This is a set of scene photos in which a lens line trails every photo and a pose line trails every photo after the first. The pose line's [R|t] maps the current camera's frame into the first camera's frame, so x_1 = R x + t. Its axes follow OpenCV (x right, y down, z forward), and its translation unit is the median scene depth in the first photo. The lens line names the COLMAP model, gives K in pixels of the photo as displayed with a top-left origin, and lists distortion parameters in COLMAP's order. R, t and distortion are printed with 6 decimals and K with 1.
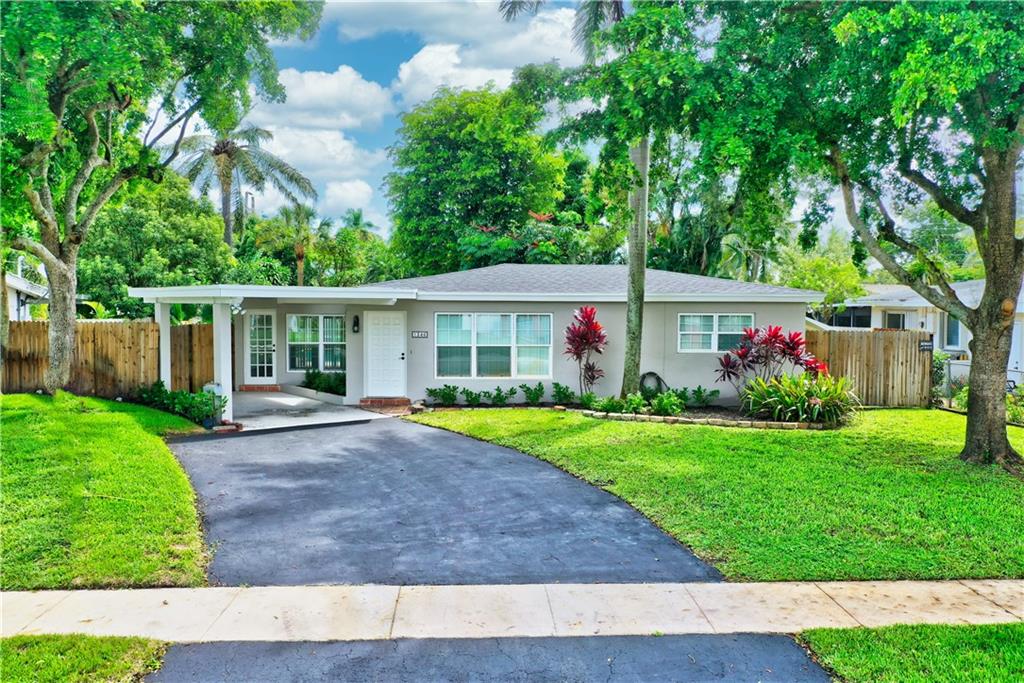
lens RADIAL K [[846.4, 0, 512.9], [0, 846.4, 341.0], [0, 0, 1]] dist [-0.008922, -0.006285]
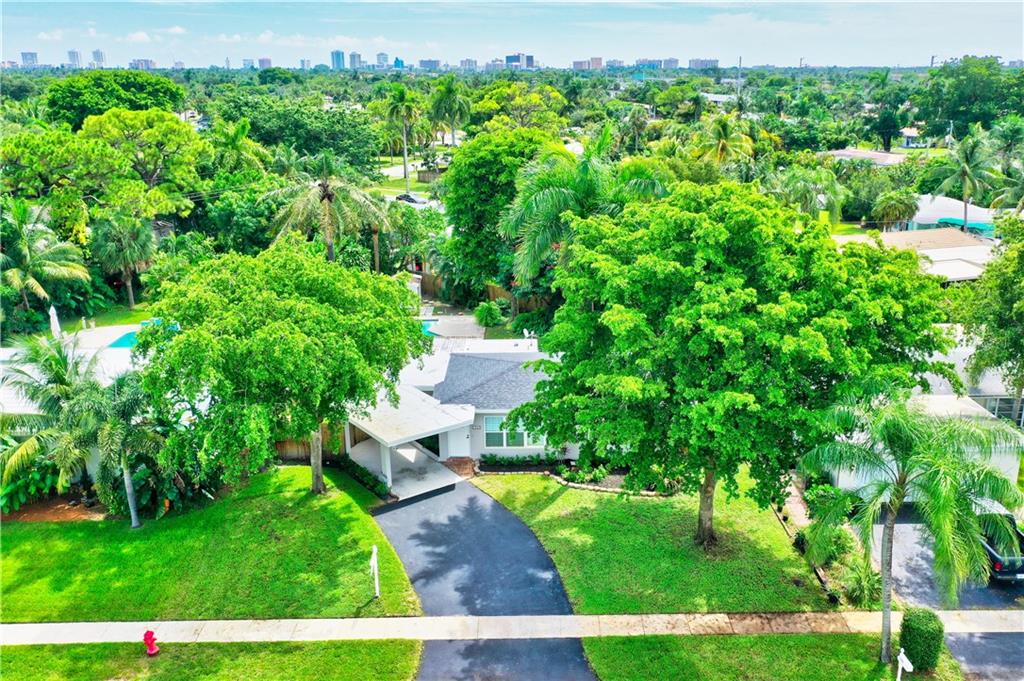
lens RADIAL K [[846.4, 0, 511.9], [0, 846.4, 340.9], [0, 0, 1]] dist [-0.008922, -0.006285]
pose [[0.998205, -0.014190, -0.058192, 0.100138], [0.026003, 0.977870, 0.207593, -0.694812], [0.053958, -0.208734, 0.976483, -0.975667]]
